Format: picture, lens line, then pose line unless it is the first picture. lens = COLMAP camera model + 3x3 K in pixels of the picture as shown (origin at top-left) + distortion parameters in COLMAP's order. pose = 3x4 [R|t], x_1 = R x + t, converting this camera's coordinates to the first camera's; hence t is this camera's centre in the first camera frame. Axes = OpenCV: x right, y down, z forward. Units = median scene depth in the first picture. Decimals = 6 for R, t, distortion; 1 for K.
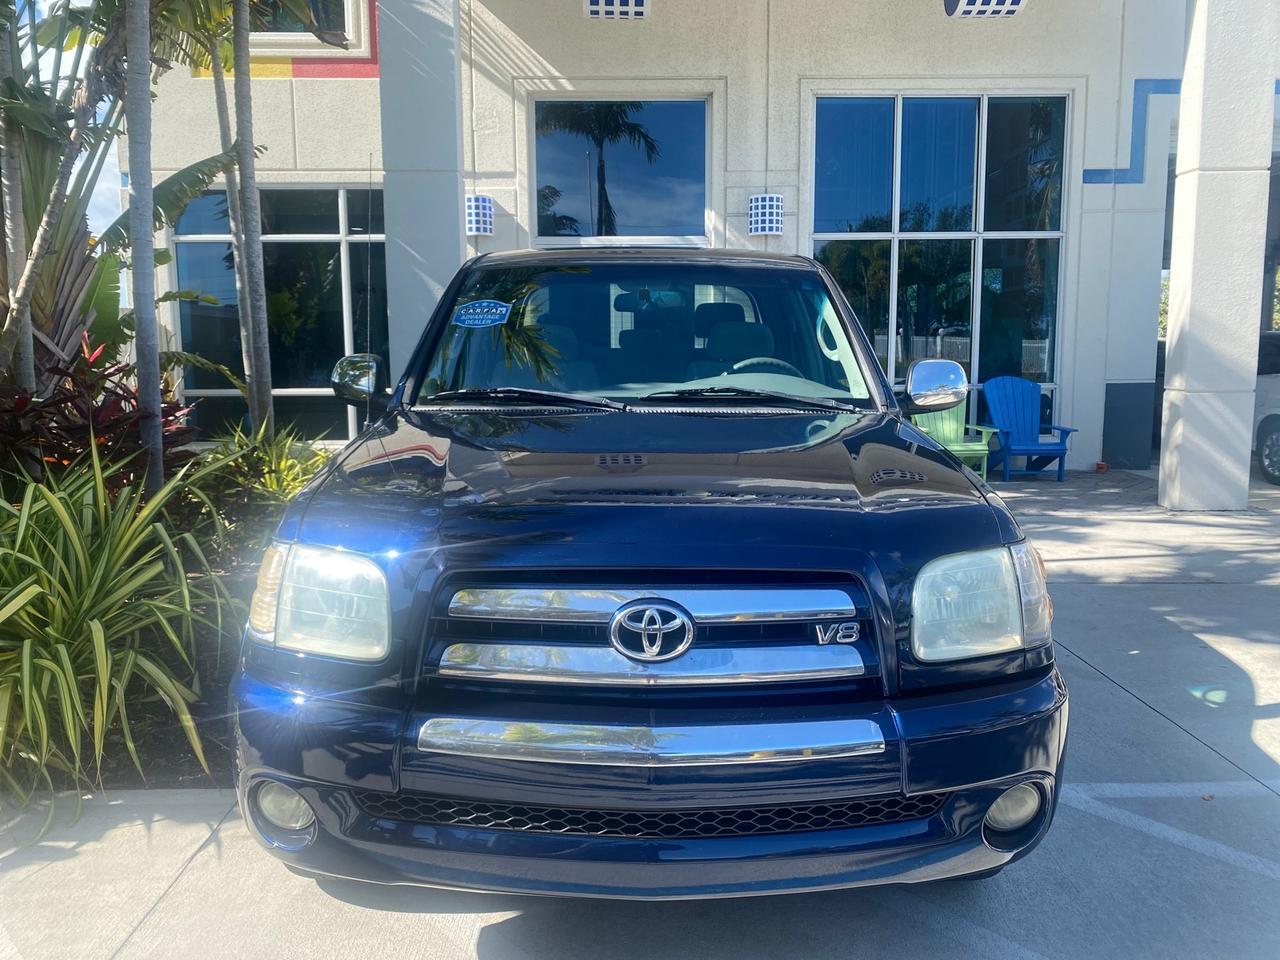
lens RADIAL K [[981.3, 0, 639.4], [0, 981.3, 464.4], [0, 0, 1]] dist [0.026414, -0.026687]
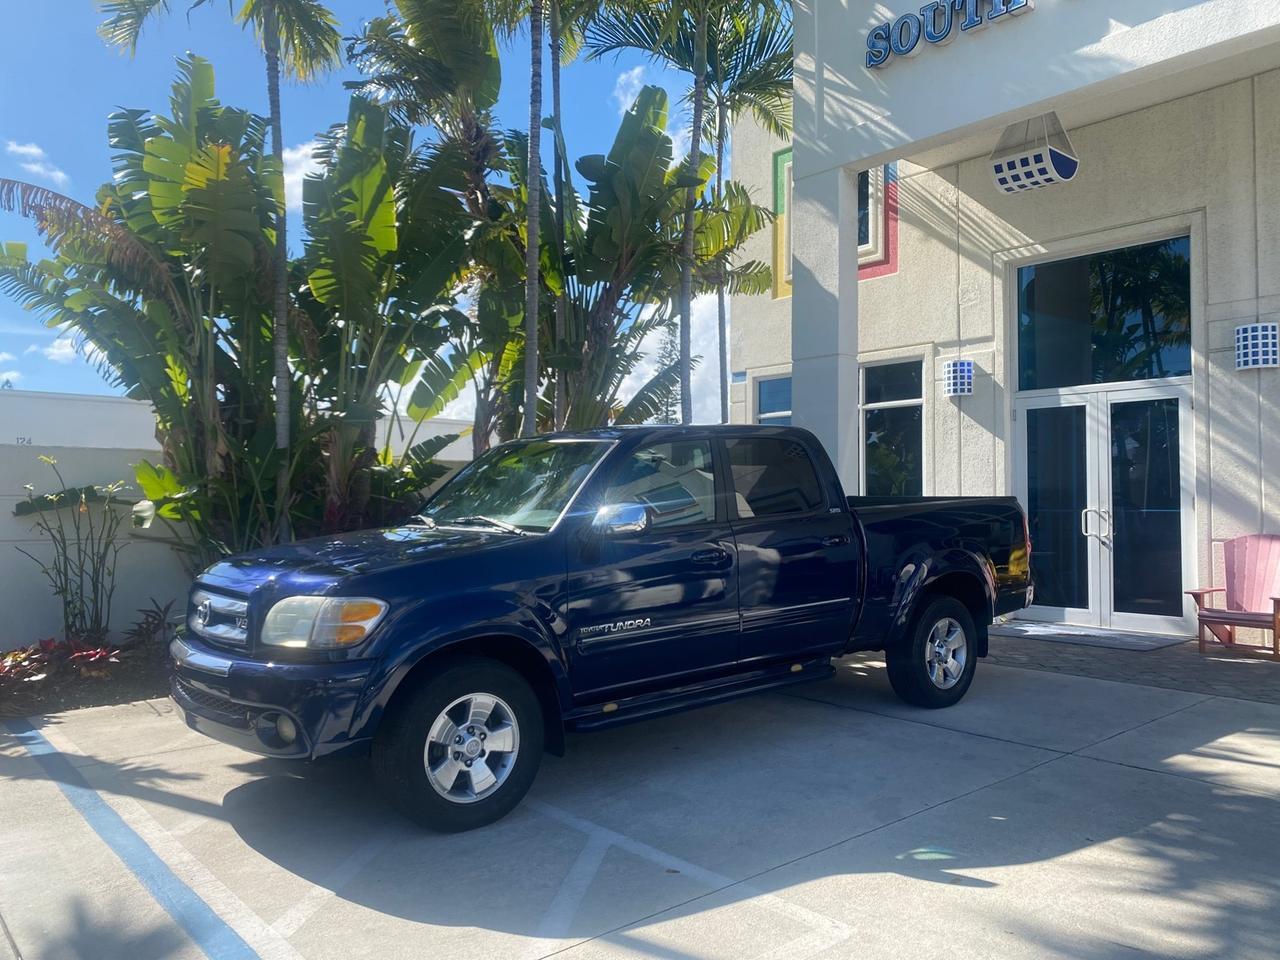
lens RADIAL K [[981.3, 0, 634.0], [0, 981.3, 476.4], [0, 0, 1]] dist [0.026414, -0.026687]
pose [[0.644868, -0.017270, -0.764099, 0.448542], [-0.076893, 0.993206, -0.087343, -0.017640], [0.760416, 0.115079, 0.639159, 0.022079]]
